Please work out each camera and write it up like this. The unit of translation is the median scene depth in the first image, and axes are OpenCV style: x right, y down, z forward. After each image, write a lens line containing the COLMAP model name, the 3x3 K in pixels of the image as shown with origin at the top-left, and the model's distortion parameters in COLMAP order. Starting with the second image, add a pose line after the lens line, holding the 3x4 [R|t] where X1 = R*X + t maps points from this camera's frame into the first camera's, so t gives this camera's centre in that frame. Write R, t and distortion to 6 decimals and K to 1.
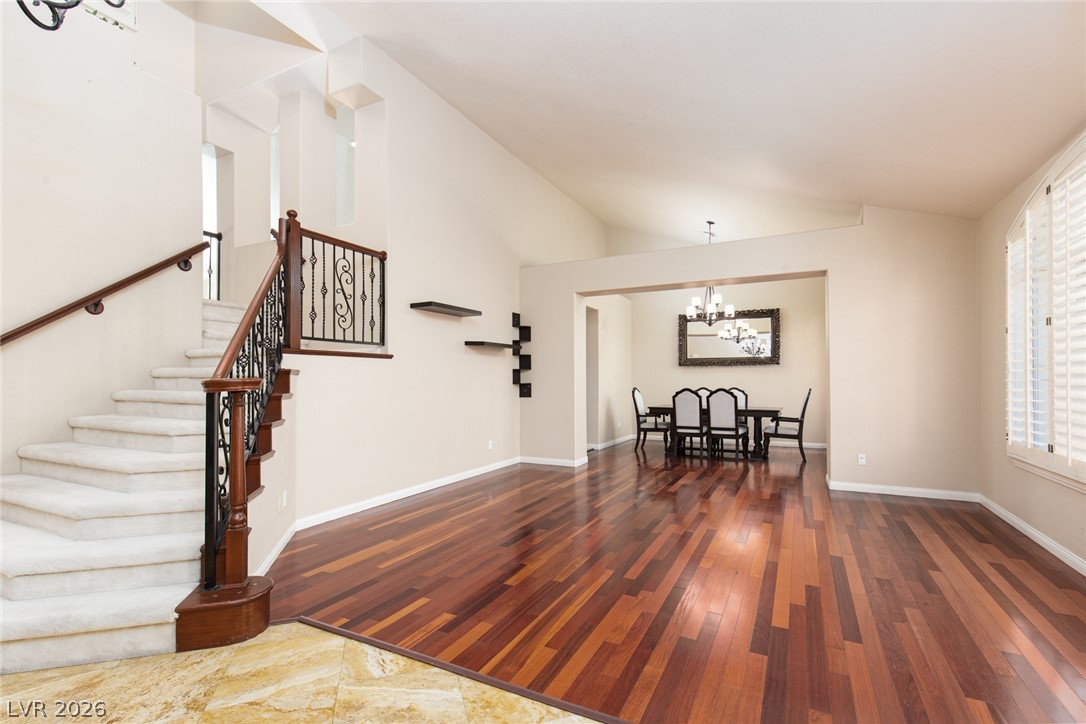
lens RADIAL K [[493.8, 0, 544.9], [0, 493.8, 365.5], [0, 0, 1]] dist [0.009554, -0.000421]
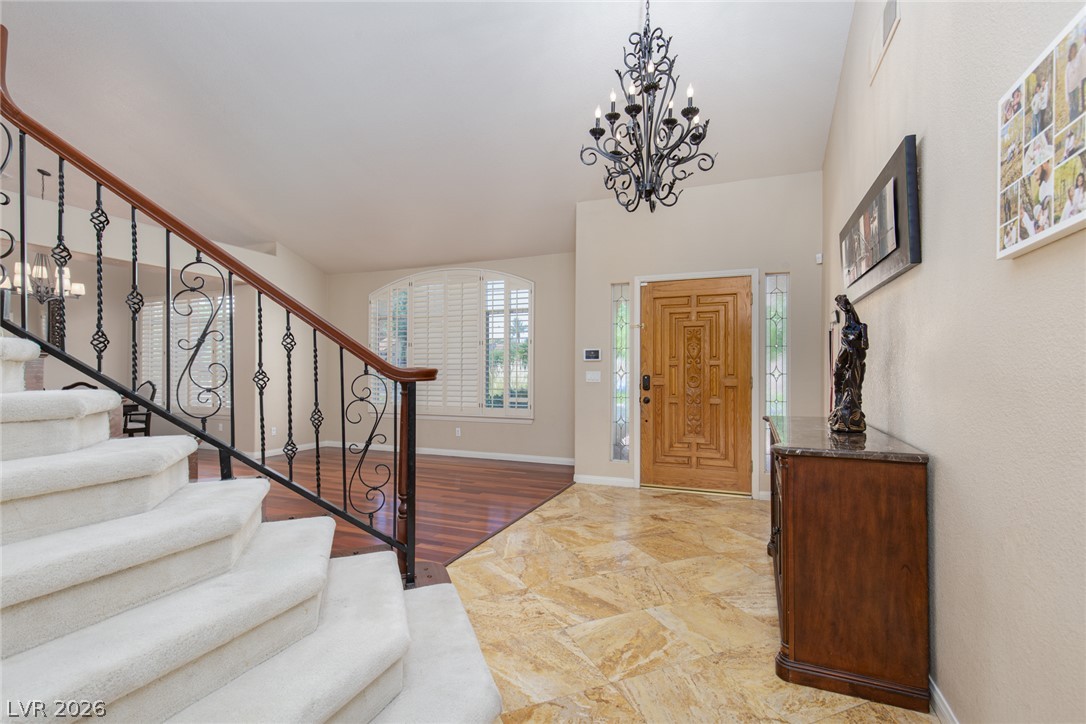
lens RADIAL K [[493.8, 0, 544.9], [0, 493.8, 365.5], [0, 0, 1]] dist [0.009554, -0.000421]
pose [[-0.086541, 0.017971, 0.996086, -1.011973], [-0.029308, 0.999359, -0.020576, 0.020816], [-0.995817, -0.030974, -0.085958, 0.504767]]
